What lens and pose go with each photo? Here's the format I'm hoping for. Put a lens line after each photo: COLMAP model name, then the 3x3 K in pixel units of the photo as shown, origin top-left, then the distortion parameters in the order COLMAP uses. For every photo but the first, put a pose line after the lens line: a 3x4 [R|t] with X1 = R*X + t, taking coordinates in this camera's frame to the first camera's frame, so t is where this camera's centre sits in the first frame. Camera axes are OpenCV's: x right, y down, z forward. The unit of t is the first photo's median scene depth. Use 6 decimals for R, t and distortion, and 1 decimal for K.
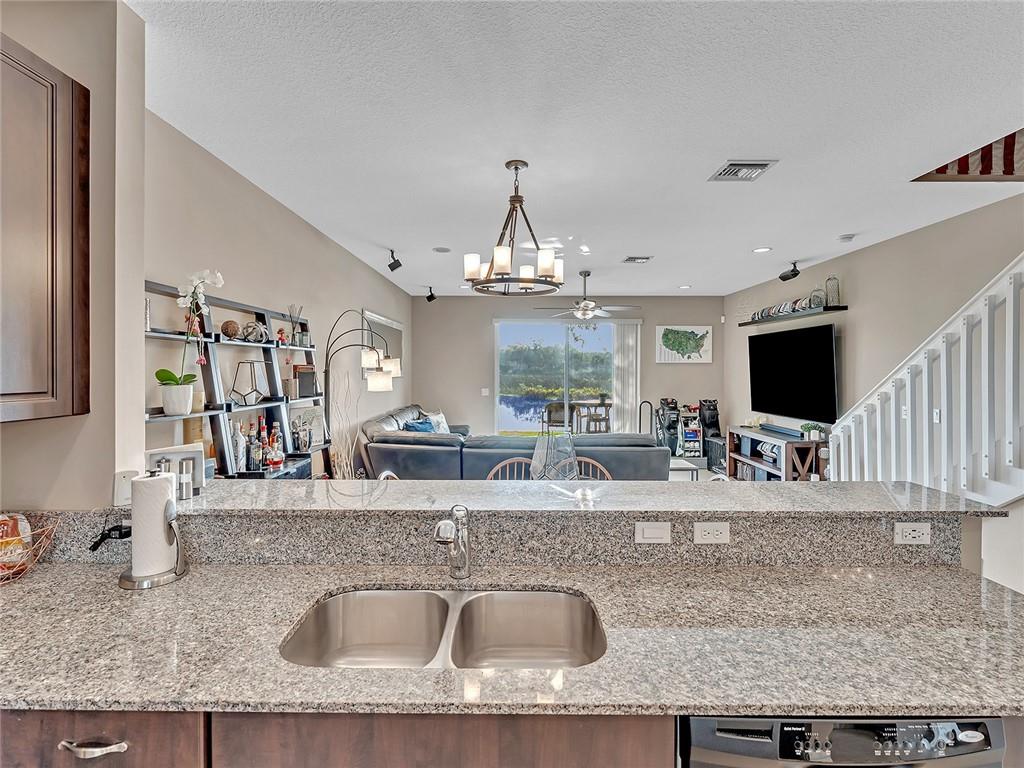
lens RADIAL K [[488.2, 0, 510.3], [0, 488.2, 375.8], [0, 0, 1]] dist [0.000732, 0.000398]
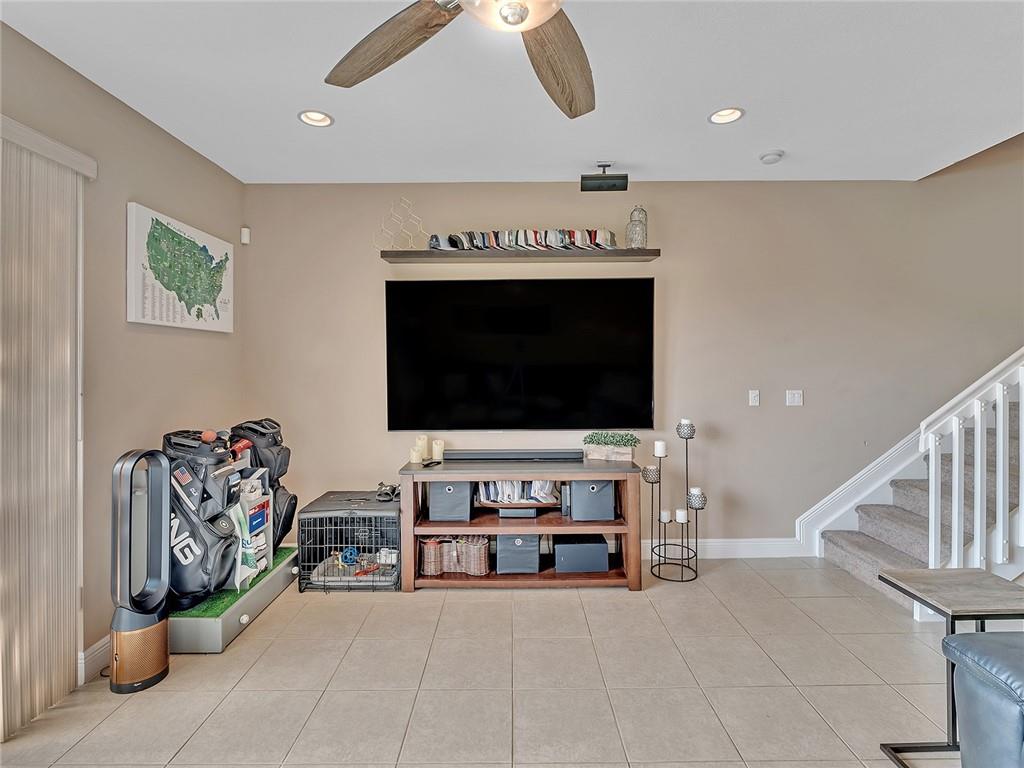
lens RADIAL K [[518.8, 0, 508.0], [0, 518.8, 378.5], [0, 0, 1]] dist [-0.003227, -0.000043]
pose [[0.008896, -0.022214, 0.999714, -0.029875], [0.020153, 0.999554, 0.022031, 0.007450], [-0.999757, 0.019951, 0.009339, 0.762987]]
